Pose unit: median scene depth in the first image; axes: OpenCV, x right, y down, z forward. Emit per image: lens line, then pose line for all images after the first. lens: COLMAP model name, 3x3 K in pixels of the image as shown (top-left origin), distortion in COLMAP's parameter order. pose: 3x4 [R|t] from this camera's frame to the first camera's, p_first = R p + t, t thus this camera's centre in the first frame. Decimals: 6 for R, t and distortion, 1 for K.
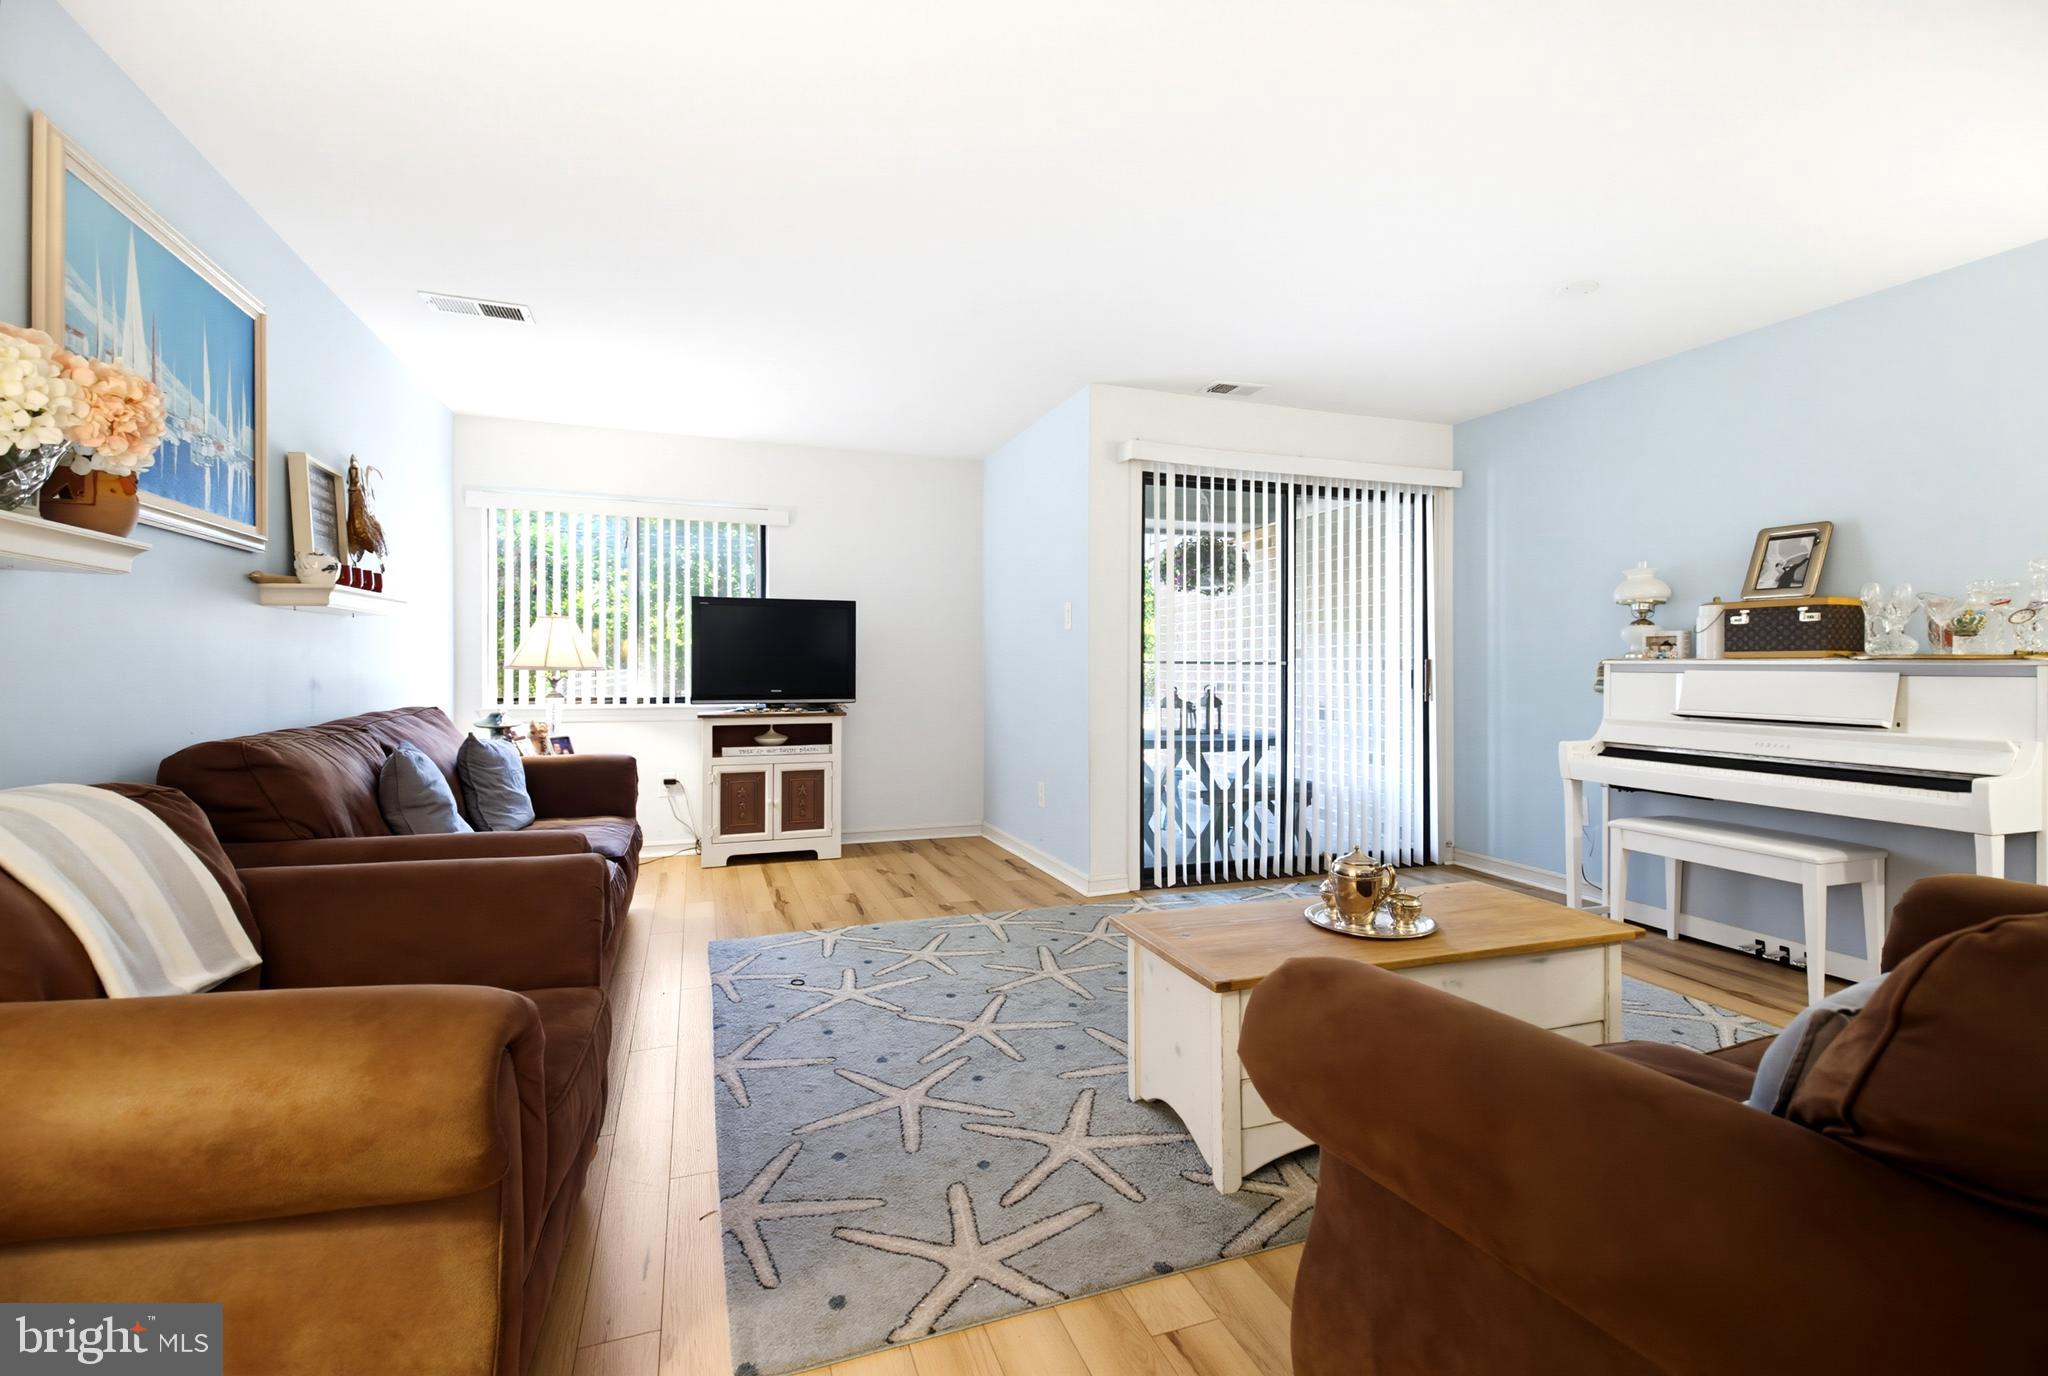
lens RADIAL K [[921.0, 0, 1037.9], [0, 921.0, 661.3], [0, 0, 1]] dist [0.015087, -0.001746]
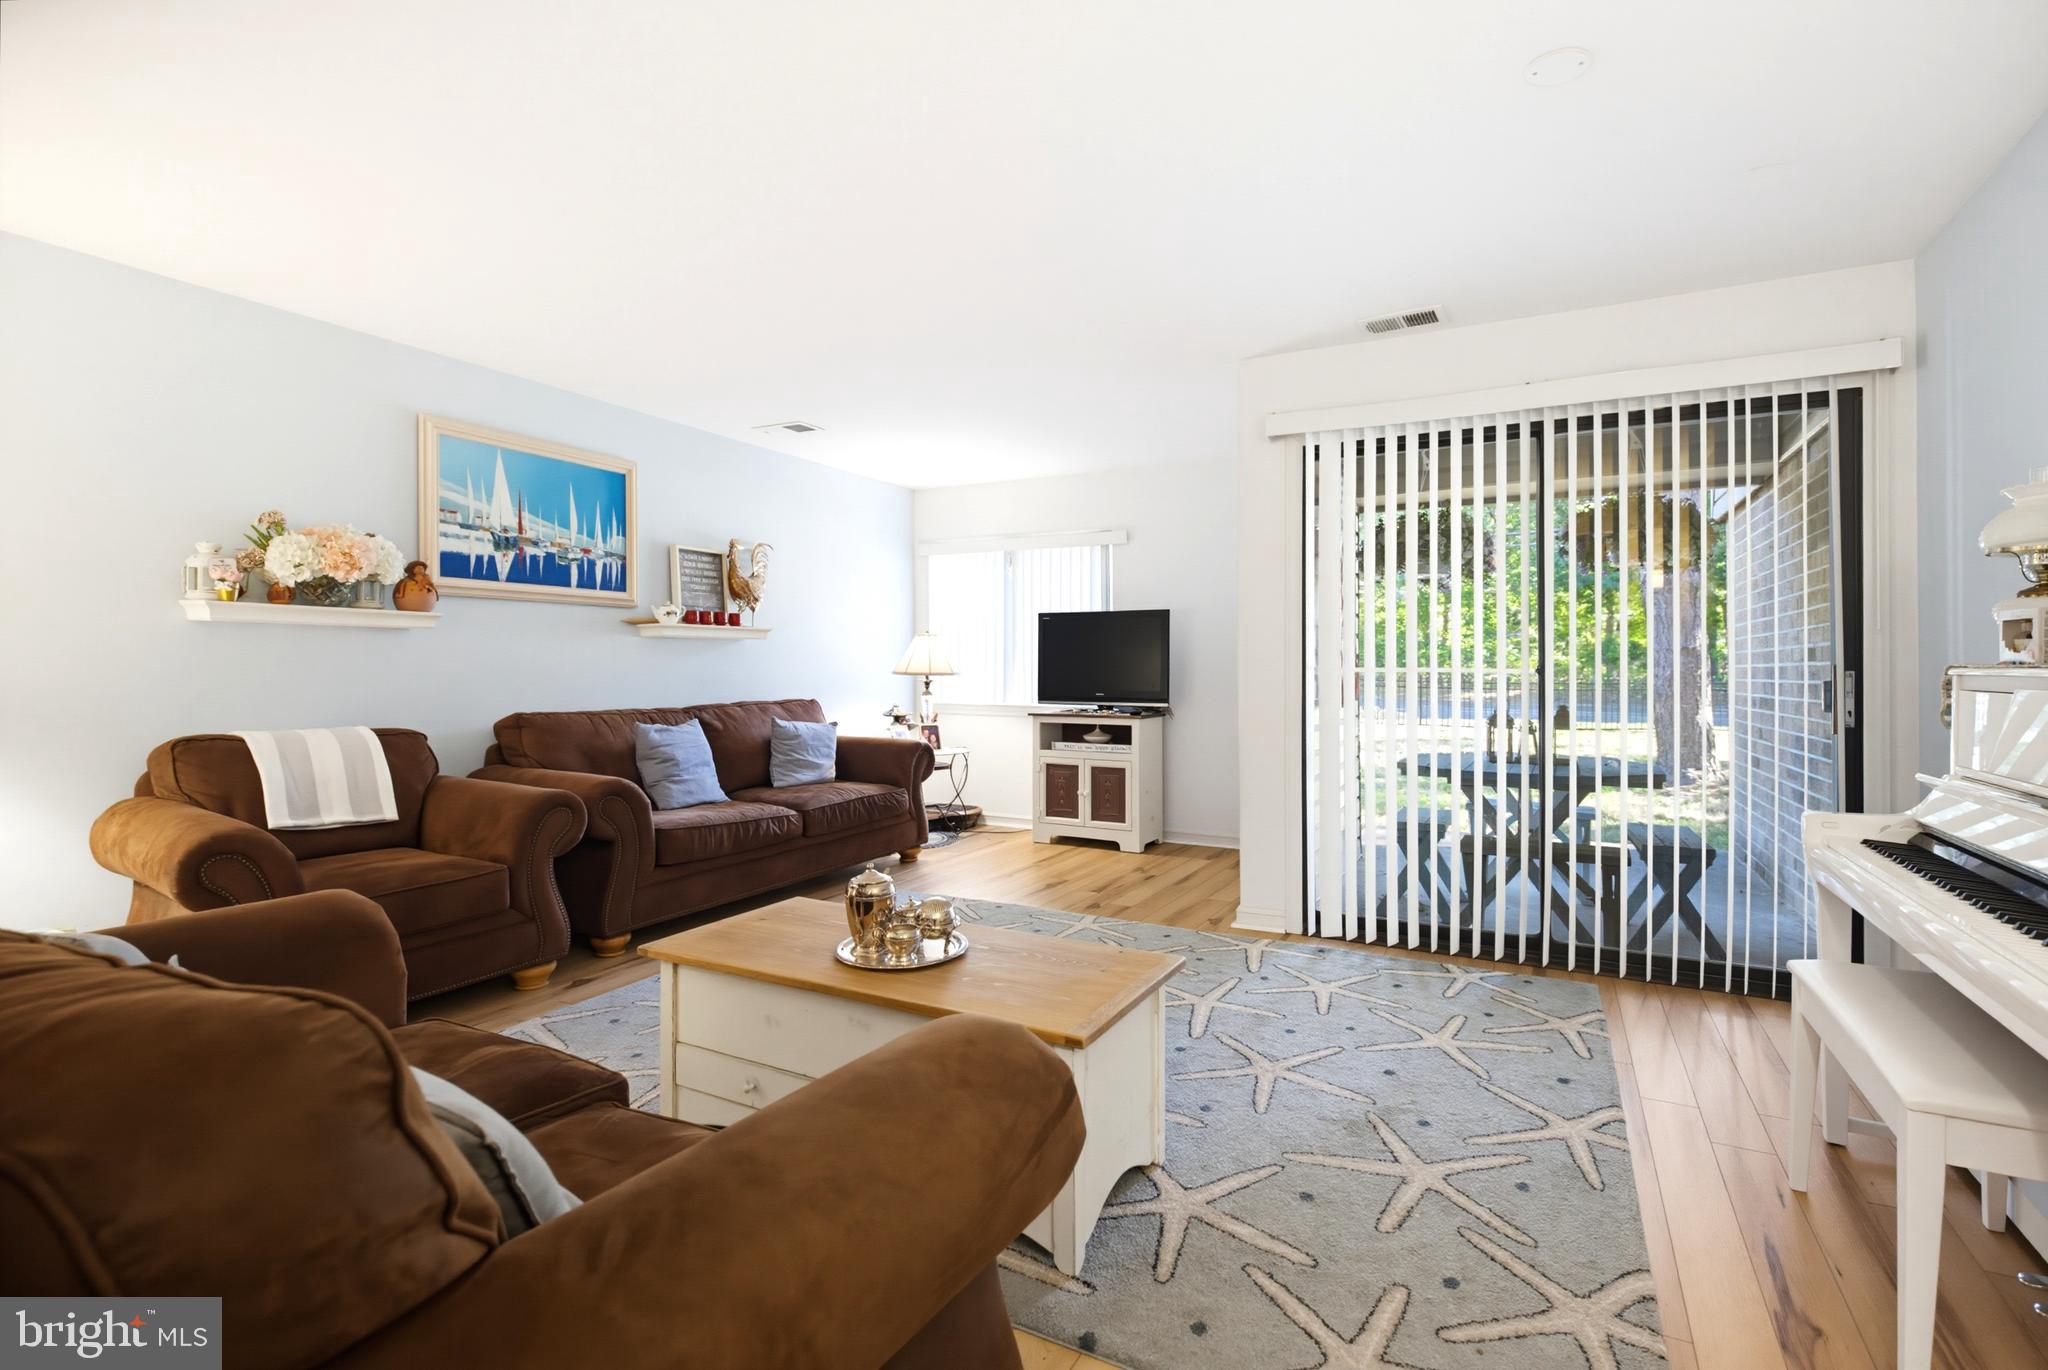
lens RADIAL K [[921.0, 0, 1030.2], [0, 921.0, 668.6], [0, 0, 1]] dist [0.015087, -0.001746]
pose [[0.661266, 0.001423, -0.750150, 0.524047], [0.000311, 0.999998, 0.002171, -0.001413], [0.750152, -0.001668, 0.661264, 0.215326]]
